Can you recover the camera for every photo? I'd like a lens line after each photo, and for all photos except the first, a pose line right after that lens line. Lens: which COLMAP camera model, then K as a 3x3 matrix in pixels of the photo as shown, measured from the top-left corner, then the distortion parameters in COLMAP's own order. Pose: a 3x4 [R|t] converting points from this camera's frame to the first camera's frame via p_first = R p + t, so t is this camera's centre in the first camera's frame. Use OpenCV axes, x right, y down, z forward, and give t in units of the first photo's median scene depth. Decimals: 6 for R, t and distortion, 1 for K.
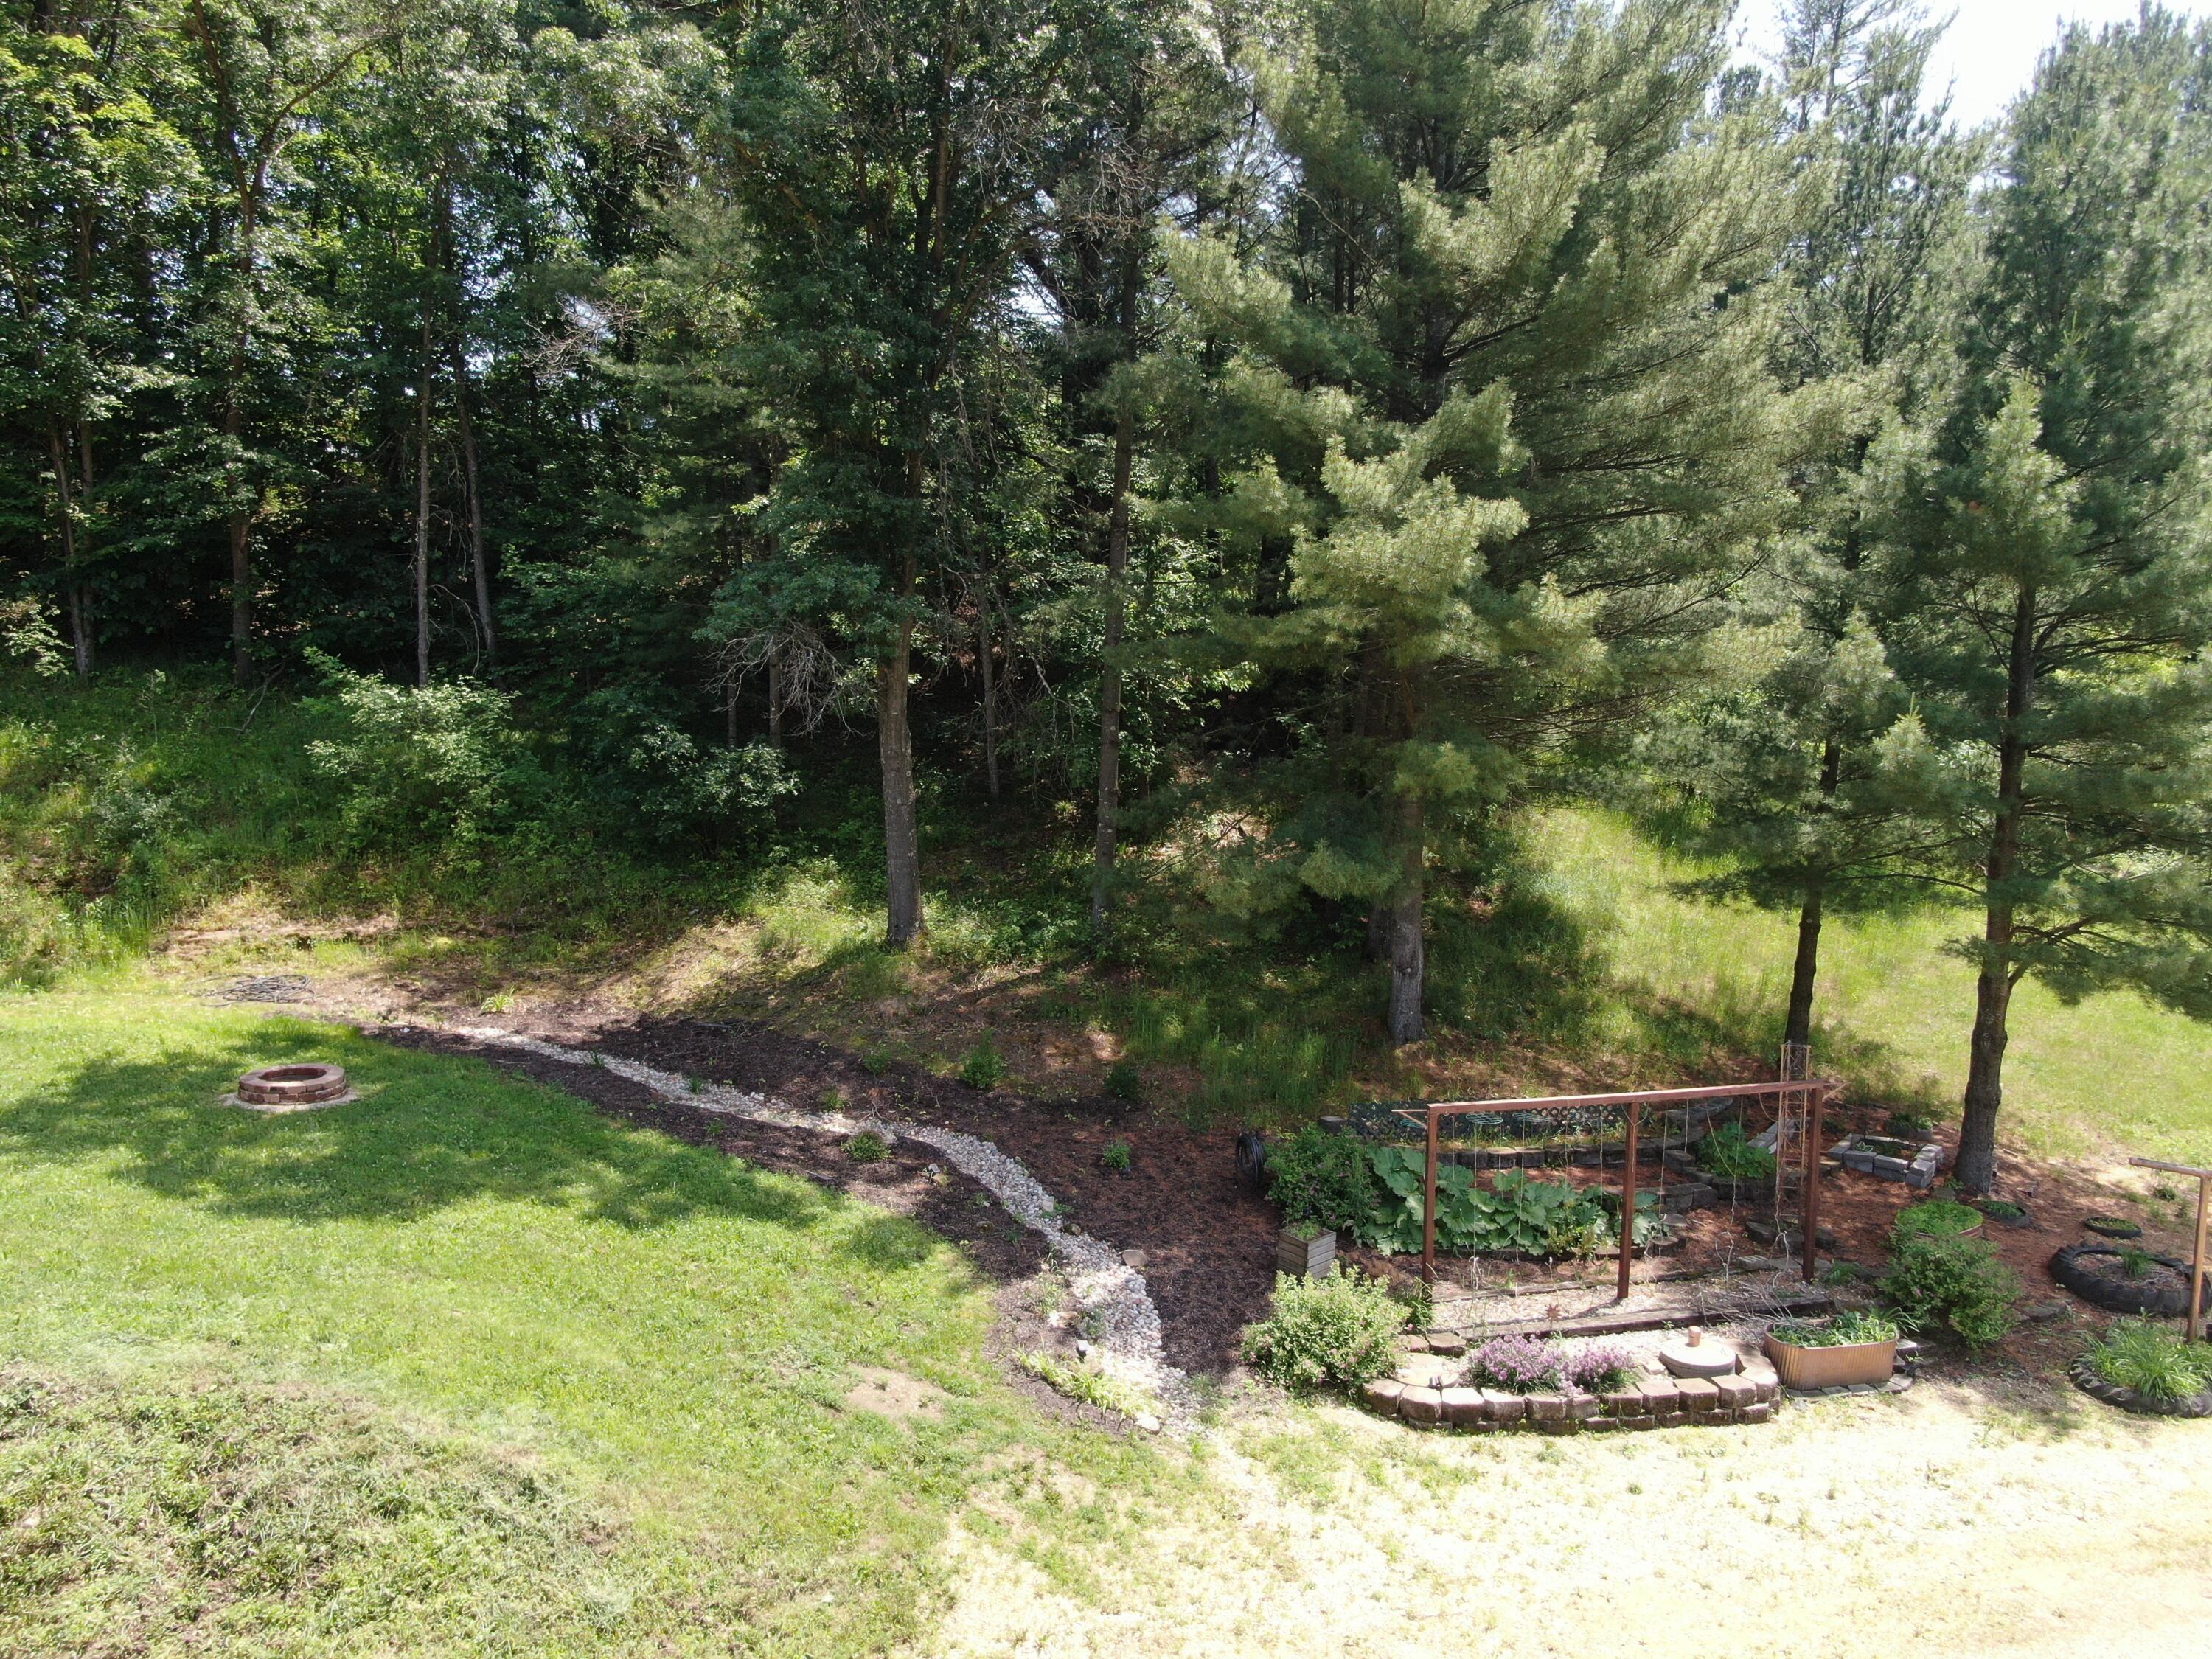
lens RADIAL K [[1598.3, 0, 1111.0], [0, 1598.3, 832.1], [0, 0, 1]] dist [-0.016343, 0.004477]
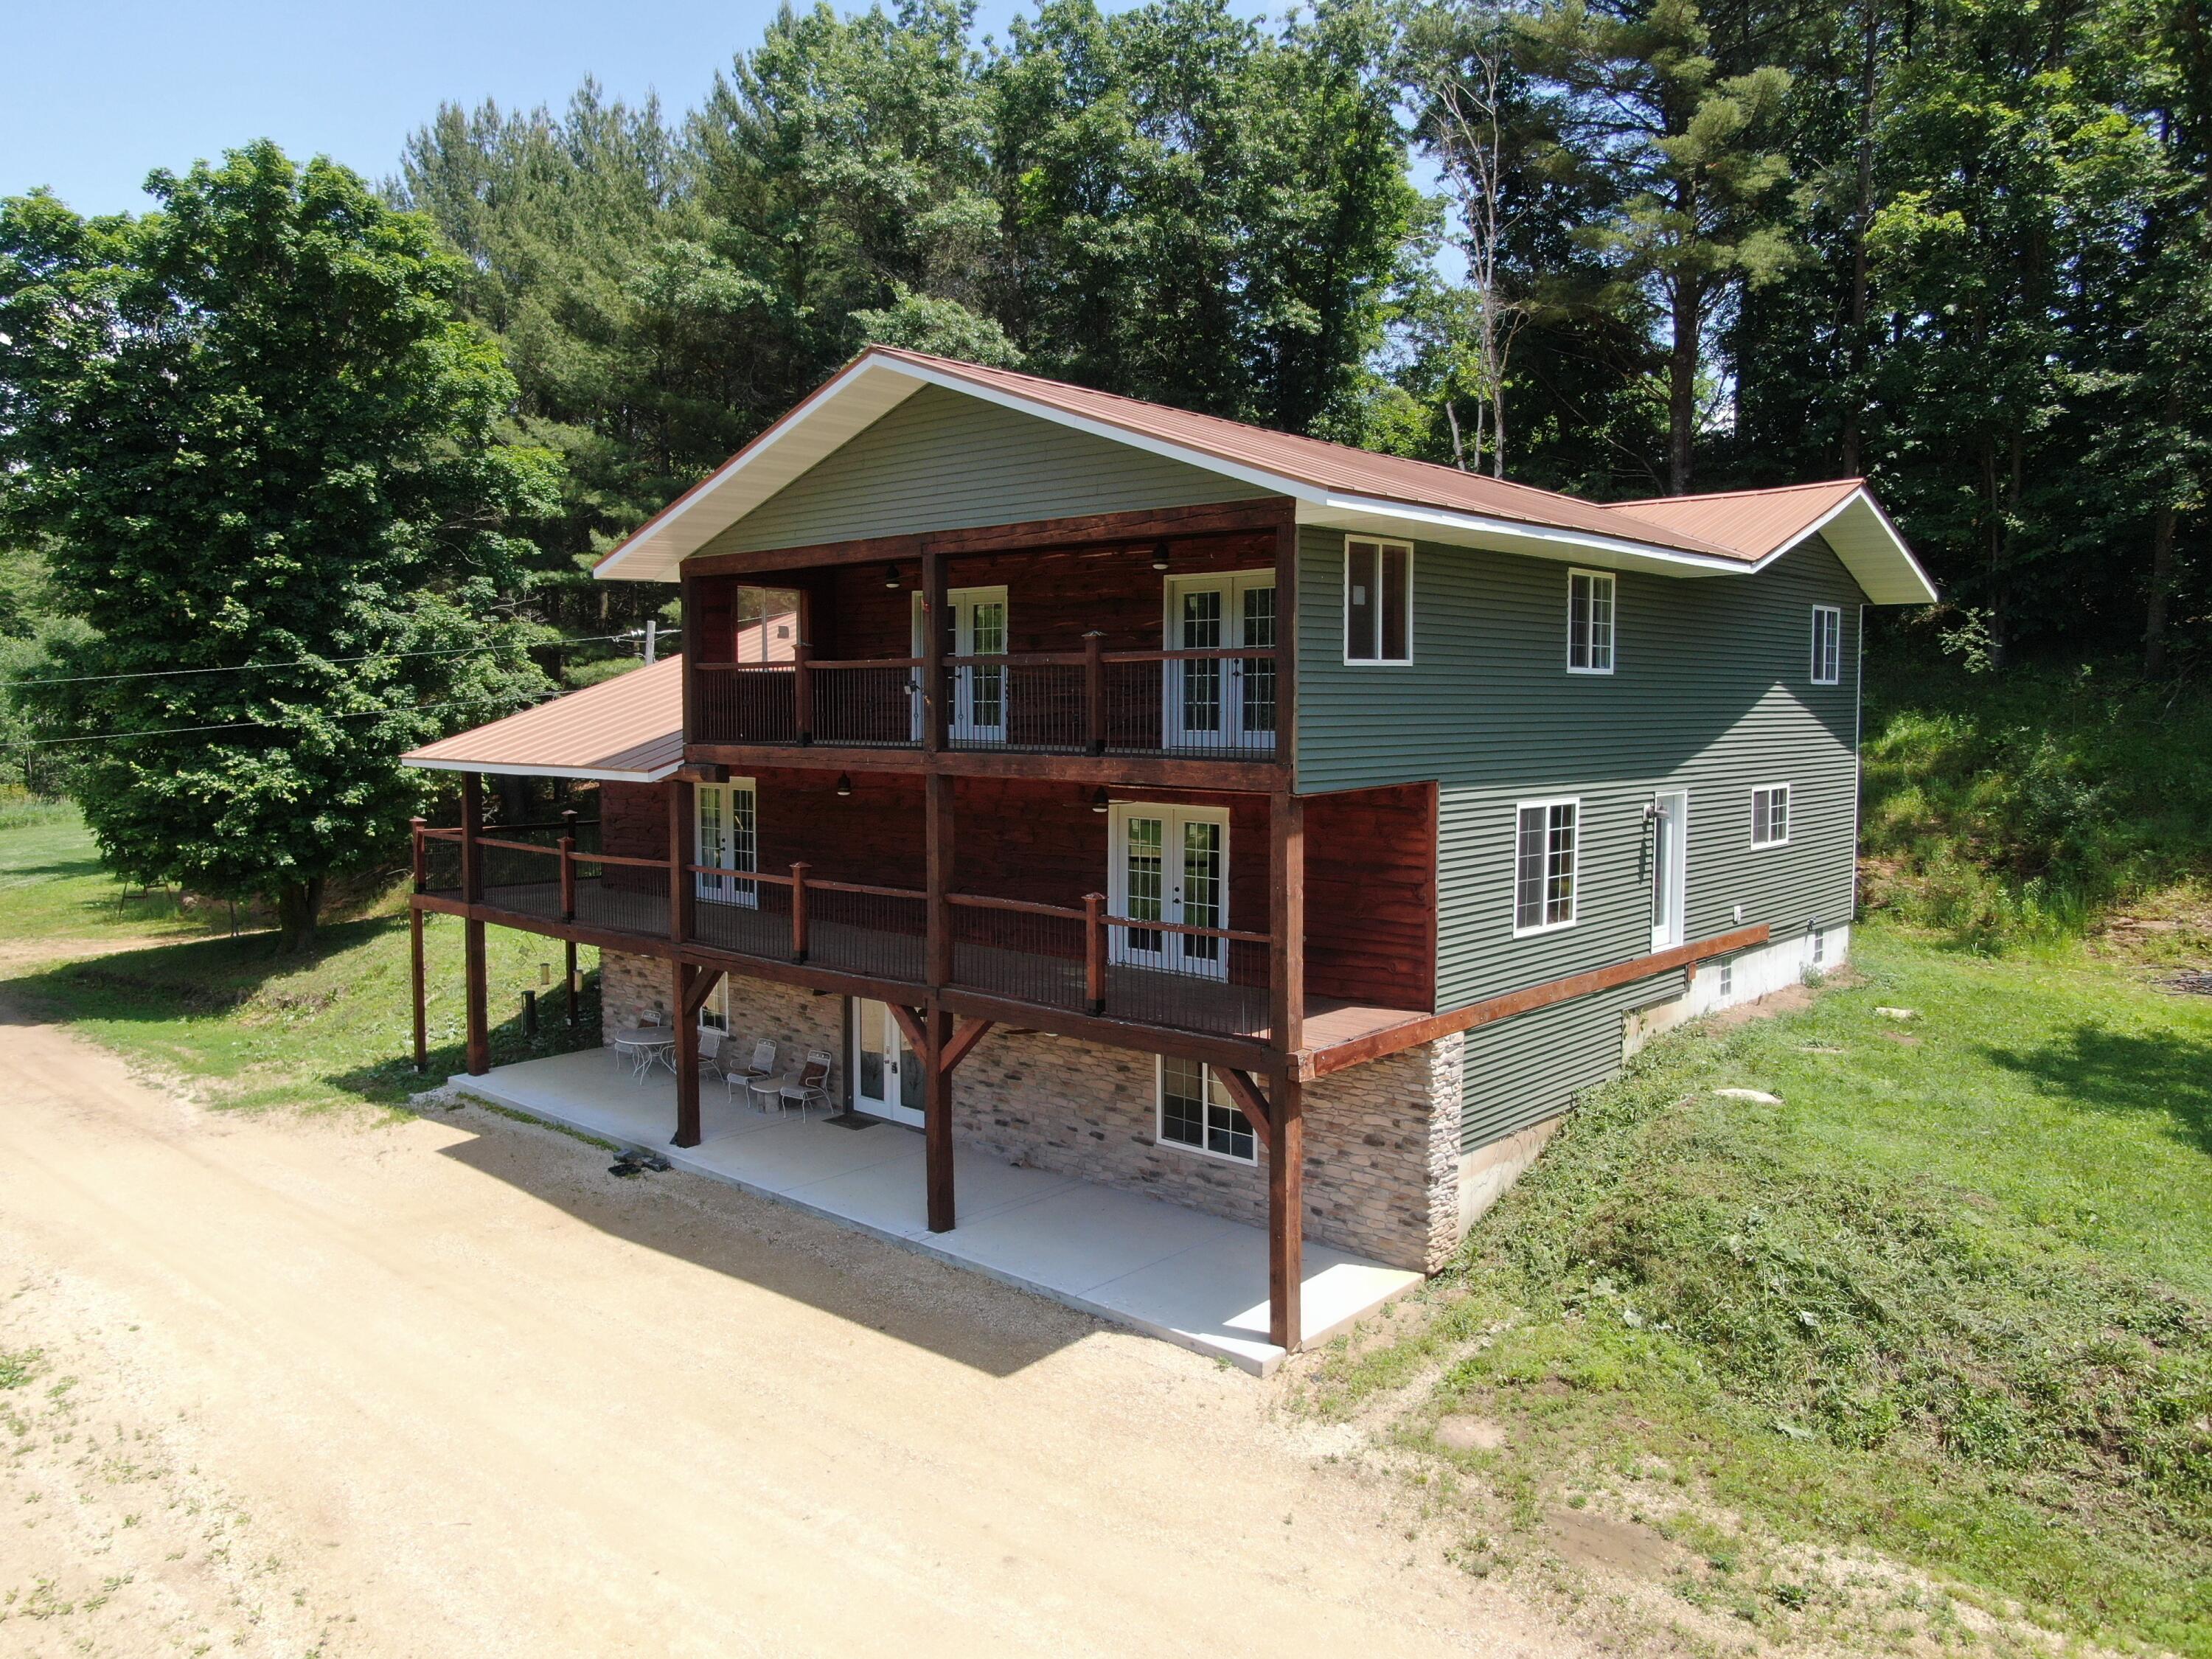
lens RADIAL K [[1598.3, 0, 1098.6], [0, 1598.3, 832.6], [0, 0, 1]] dist [-0.016343, 0.004477]
pose [[0.541991, 0.065695, -0.837813, -0.082377], [-0.065181, 0.997223, 0.036028, 0.013194], [0.837853, 0.035083, 0.544768, -0.109966]]
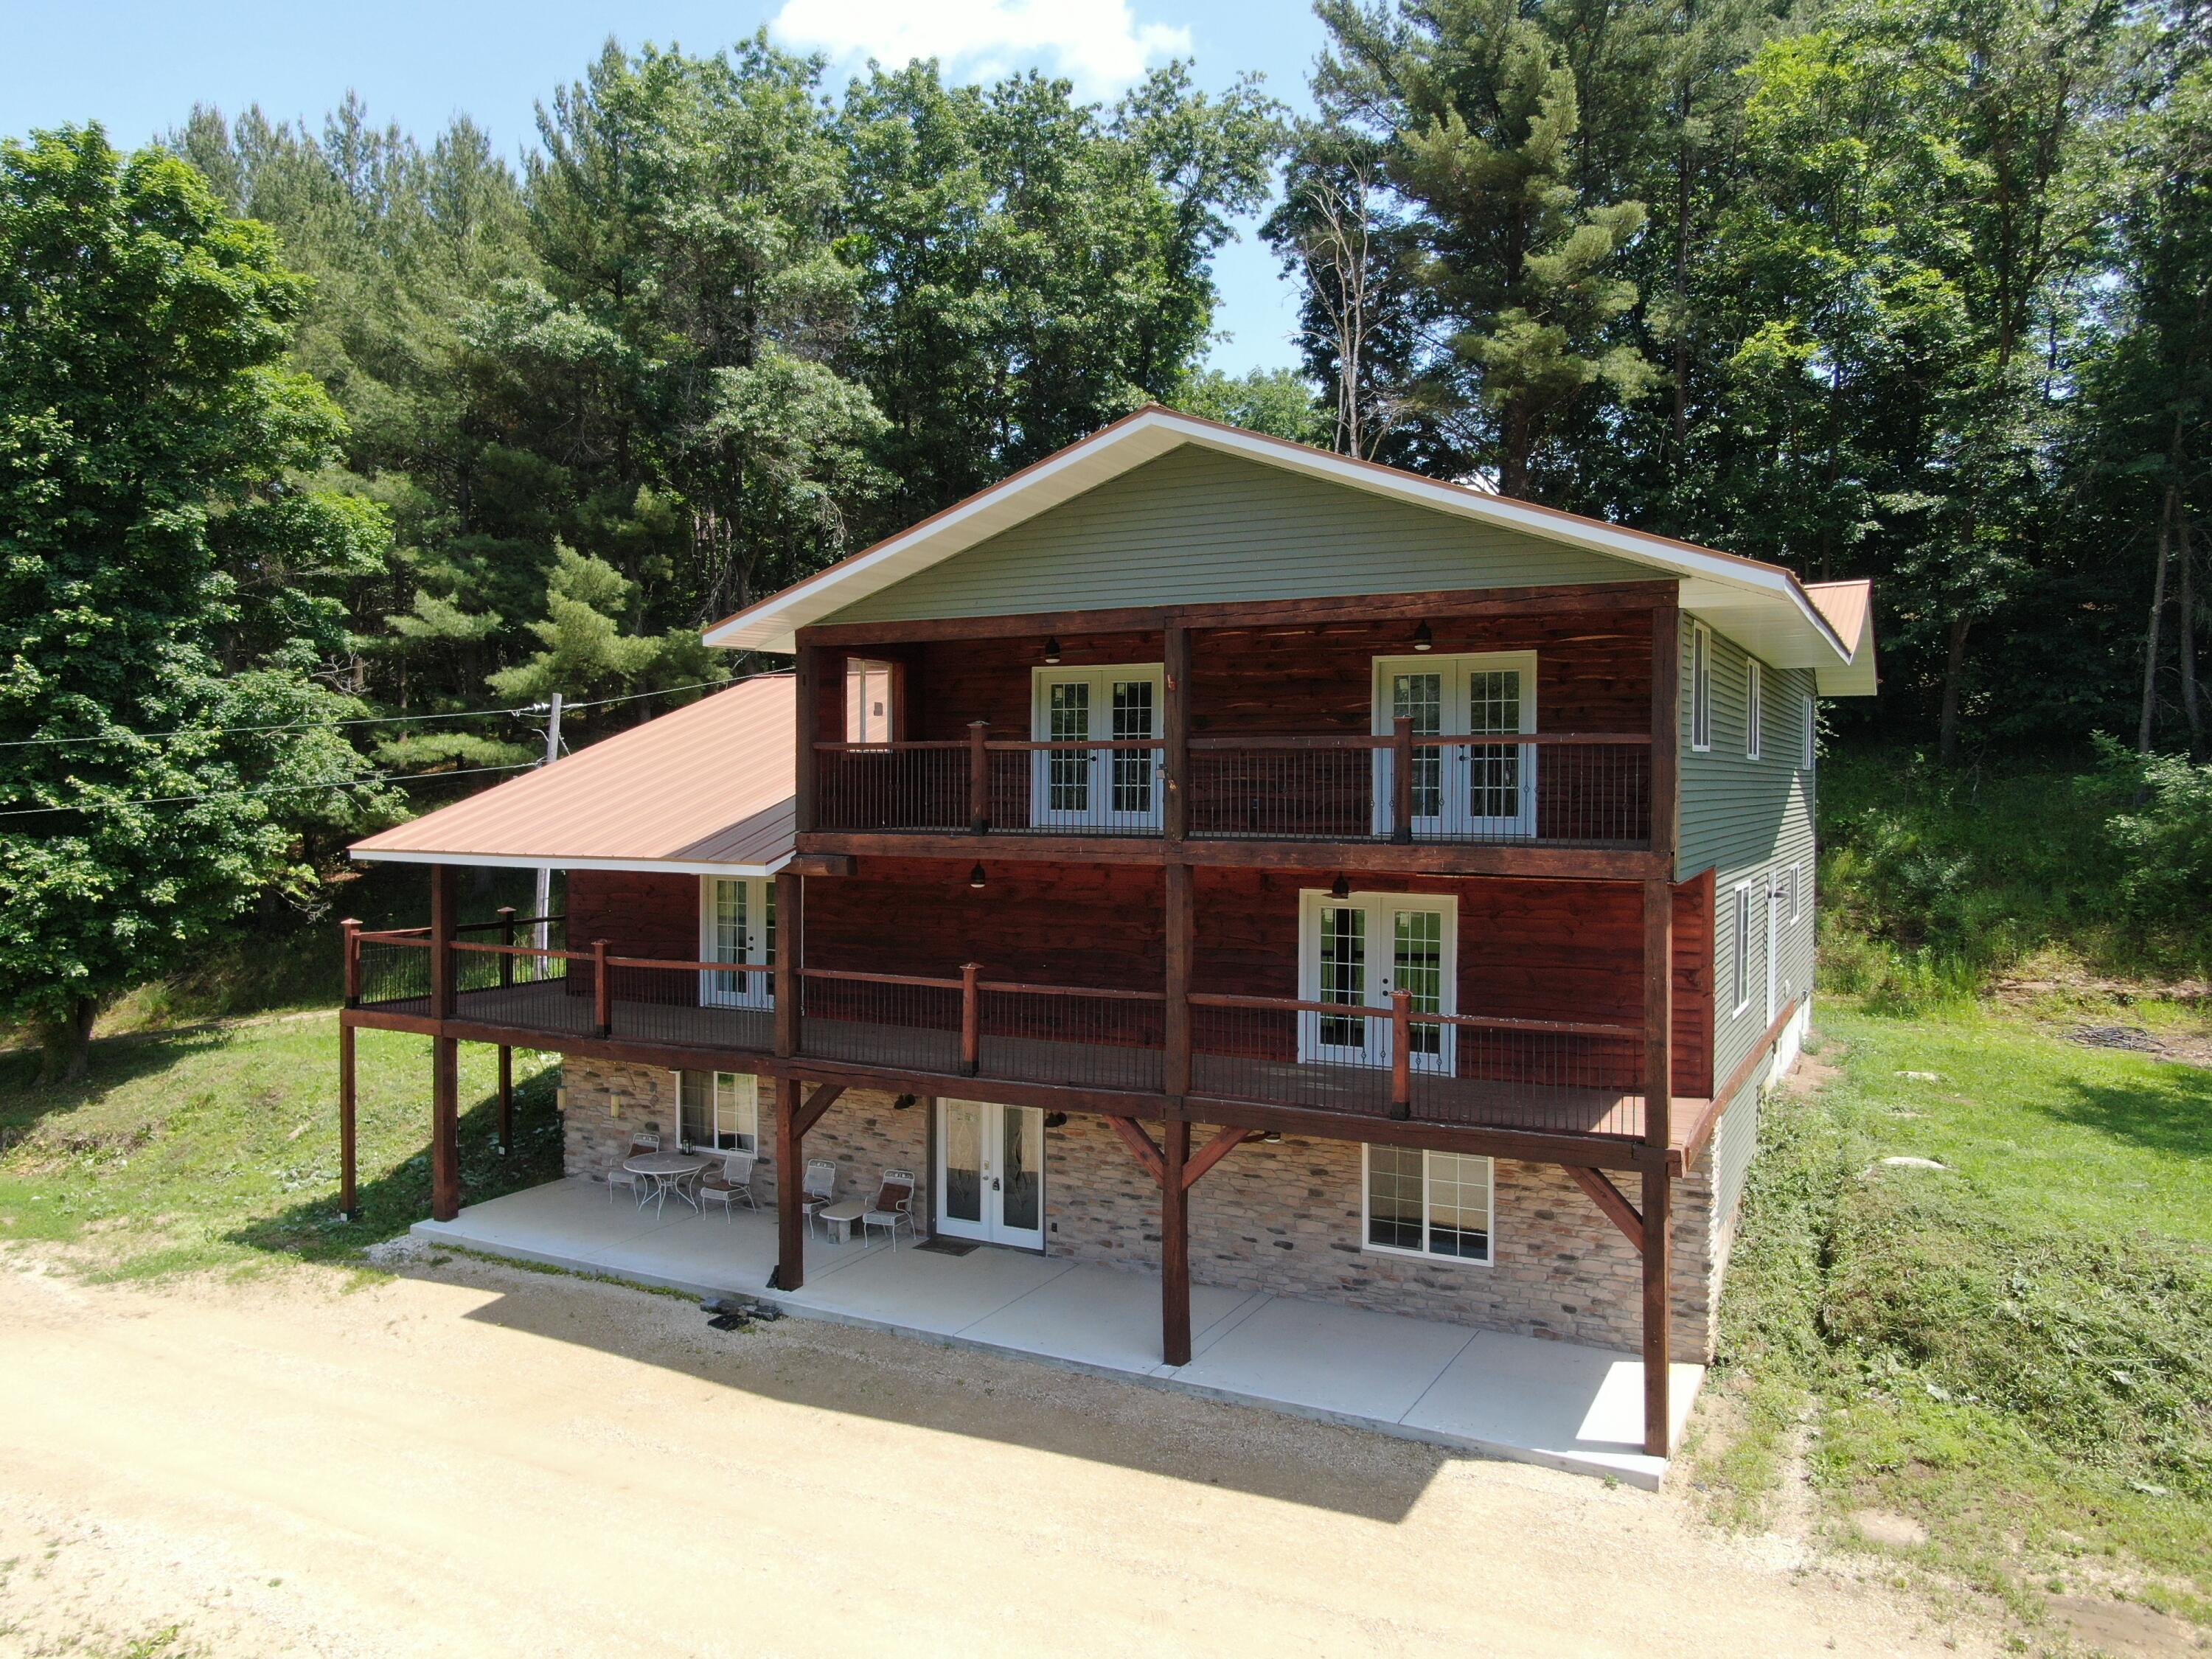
lens RADIAL K [[1598.3, 0, 1099.0], [0, 1598.3, 832.3], [0, 0, 1]] dist [-0.016343, 0.004477]
pose [[0.733292, 0.020291, -0.679611, -0.278967], [-0.054182, 0.998120, -0.028660, 0.024089], [0.677752, 0.057839, 0.733012, -0.275832]]
